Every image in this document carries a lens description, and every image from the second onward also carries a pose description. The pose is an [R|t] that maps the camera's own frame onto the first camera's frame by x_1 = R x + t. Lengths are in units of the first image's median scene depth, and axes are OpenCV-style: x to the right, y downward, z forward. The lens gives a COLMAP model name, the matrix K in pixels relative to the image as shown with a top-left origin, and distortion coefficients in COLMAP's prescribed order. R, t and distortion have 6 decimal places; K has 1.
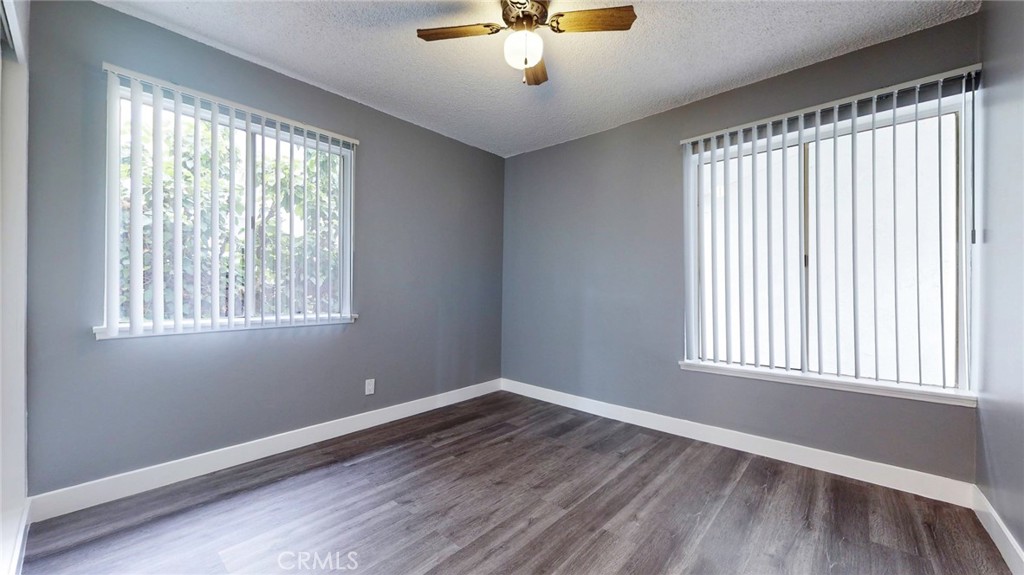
lens RADIAL K [[379.1, 0, 509.4], [0, 379.1, 288.2], [0, 0, 1]] dist [0.000477, -0.000381]
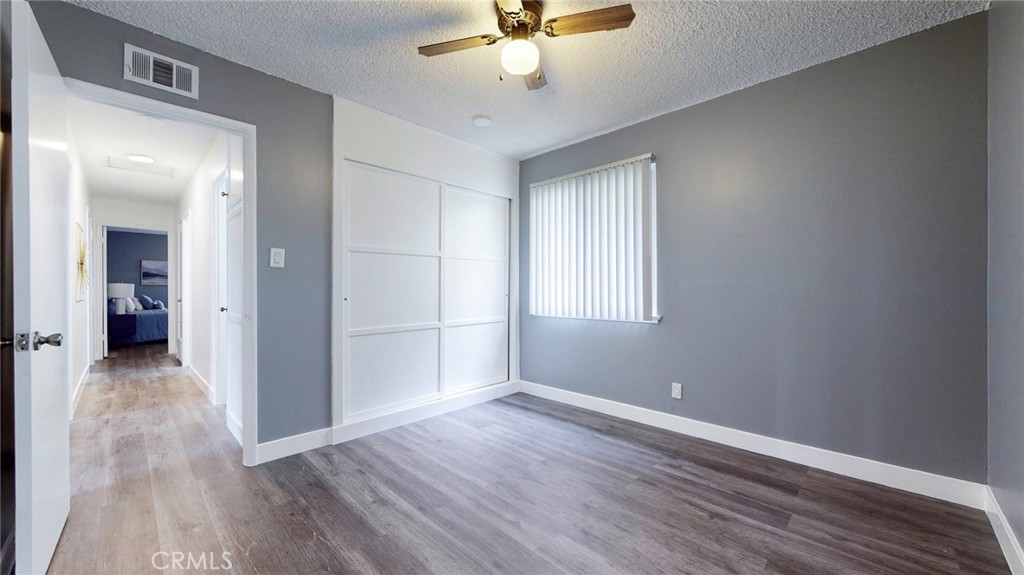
lens RADIAL K [[379.1, 0, 509.4], [0, 379.1, 288.2], [0, 0, 1]] dist [0.000477, -0.000381]
pose [[-0.043540, -0.006273, -0.999032, 0.741006], [0.004756, 0.999968, -0.006486, -0.000100], [0.999040, -0.005034, -0.043509, 0.717184]]
